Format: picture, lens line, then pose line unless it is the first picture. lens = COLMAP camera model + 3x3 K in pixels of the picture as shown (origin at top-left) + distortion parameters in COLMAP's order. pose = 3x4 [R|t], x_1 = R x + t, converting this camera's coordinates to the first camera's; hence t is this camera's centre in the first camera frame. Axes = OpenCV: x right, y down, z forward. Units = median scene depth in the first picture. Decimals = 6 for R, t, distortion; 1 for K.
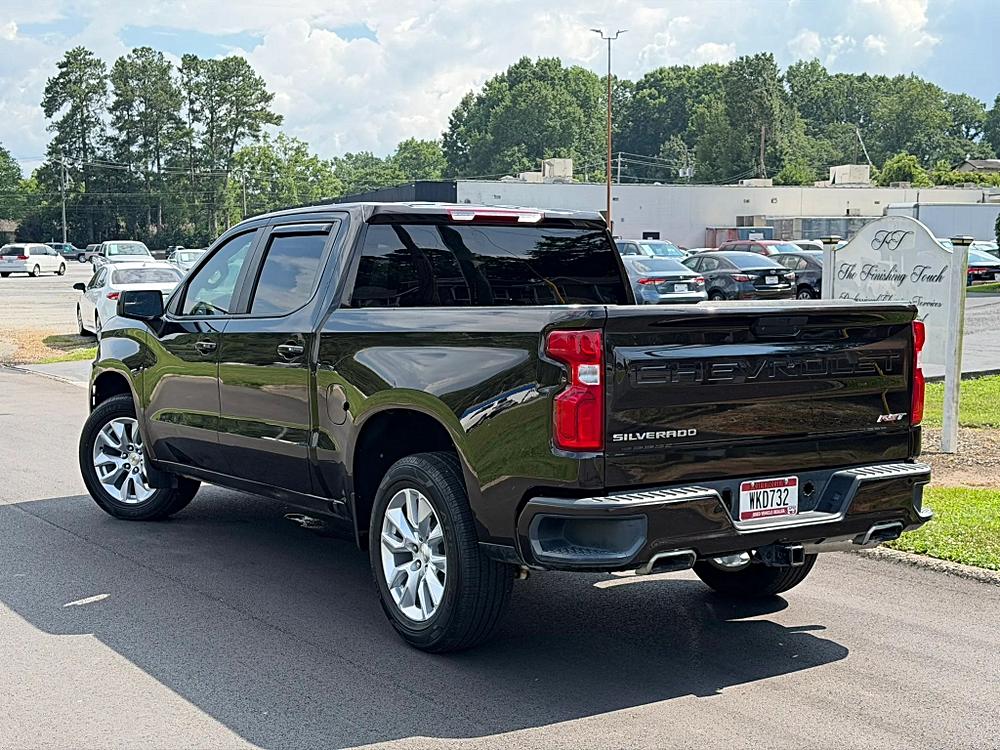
lens RADIAL K [[1413.1, 0, 500.0], [0, 1413.1, 375.0], [0, 0, 1]] dist [0.146256, -0.025028]
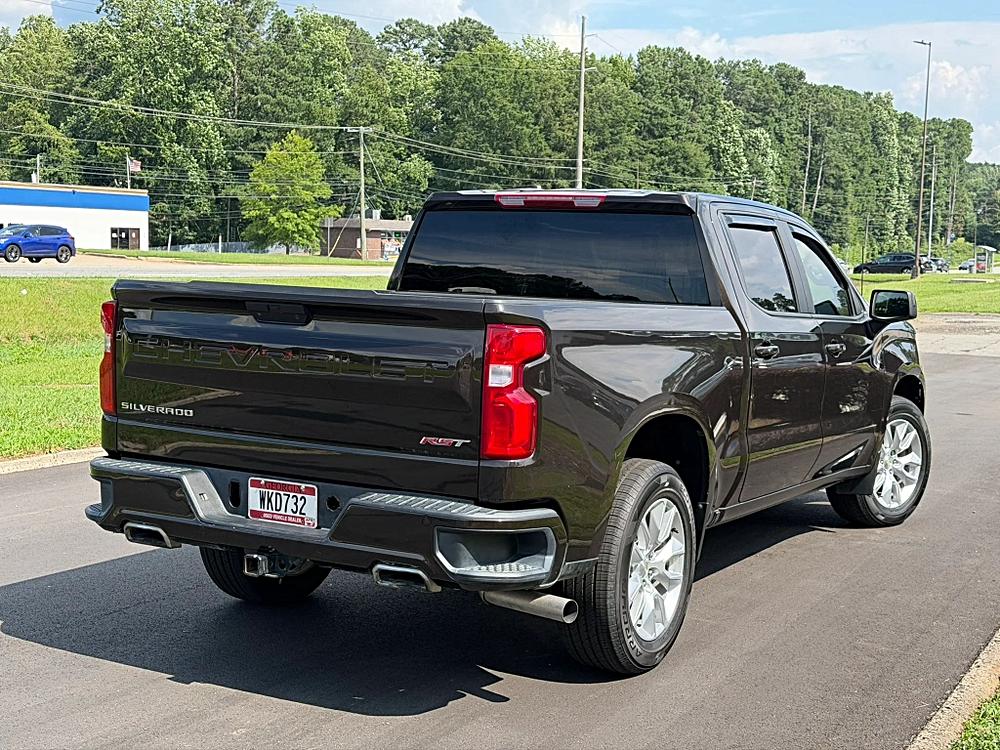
lens RADIAL K [[1413.1, 0, 500.0], [0, 1413.1, 375.0], [0, 0, 1]] dist [0.146256, -0.025028]
pose [[0.453869, 0.091272, -0.886382, 0.083842], [-0.097750, 0.993837, 0.052284, -0.004435], [0.885691, 0.062914, 0.459993, 0.055683]]
